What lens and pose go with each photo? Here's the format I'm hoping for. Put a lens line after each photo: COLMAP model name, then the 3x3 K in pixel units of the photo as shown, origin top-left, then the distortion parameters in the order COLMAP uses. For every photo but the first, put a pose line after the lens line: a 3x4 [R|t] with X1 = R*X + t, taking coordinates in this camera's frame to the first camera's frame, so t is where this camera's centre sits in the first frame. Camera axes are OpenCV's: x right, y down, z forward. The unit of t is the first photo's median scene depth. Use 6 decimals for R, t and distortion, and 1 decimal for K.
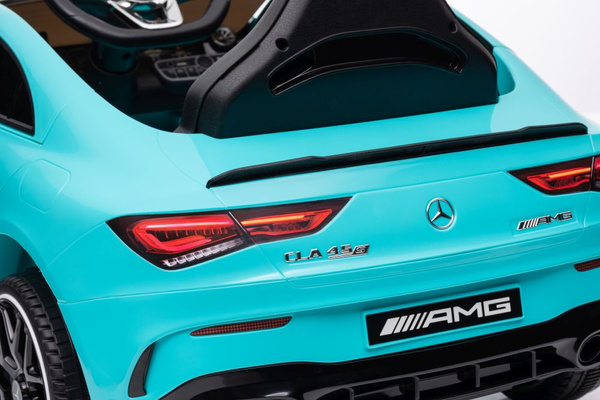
lens RADIAL K [[1810.9, 0, 300.0], [0, 1810.9, 200.0], [0, 0, 1]] dist [0.062600, -0.052540]
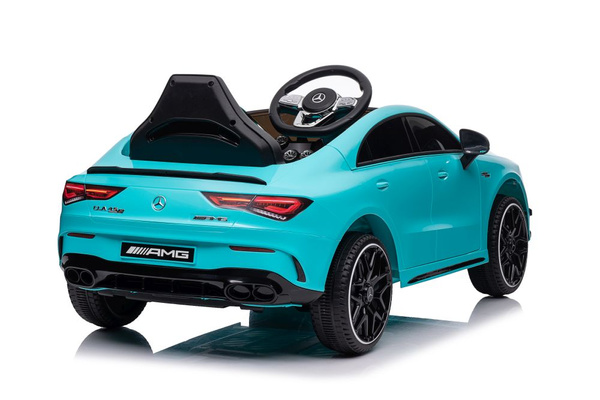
lens RADIAL K [[1765.9, 0, 300.0], [0, 1765.9, 200.0], [0, 0, 1]] dist [-0.015458, 1.328225]
pose [[0.530441, 0.126187, -0.838277, 1.875147], [-0.200148, 0.979545, 0.020803, -0.071299], [0.823755, 0.156745, 0.544847, 0.007749]]
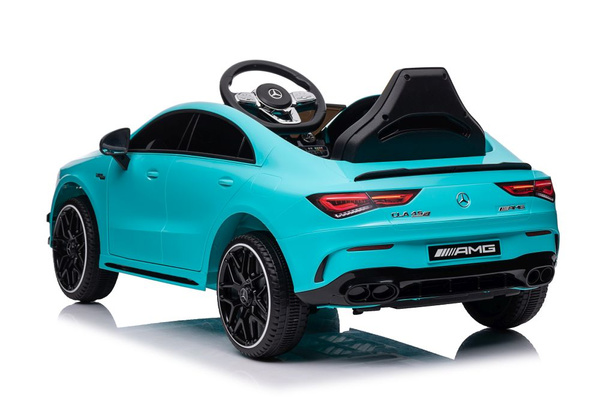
lens RADIAL K [[1765.9, 0, 300.0], [0, 1765.9, 200.0], [0, 0, 1]] dist [-0.015458, 1.328225]
pose [[0.998022, 0.021358, 0.059125, -0.222681], [-0.014811, 0.993928, -0.109033, 0.225876], [-0.061095, 0.107942, 0.992278, -0.964578]]
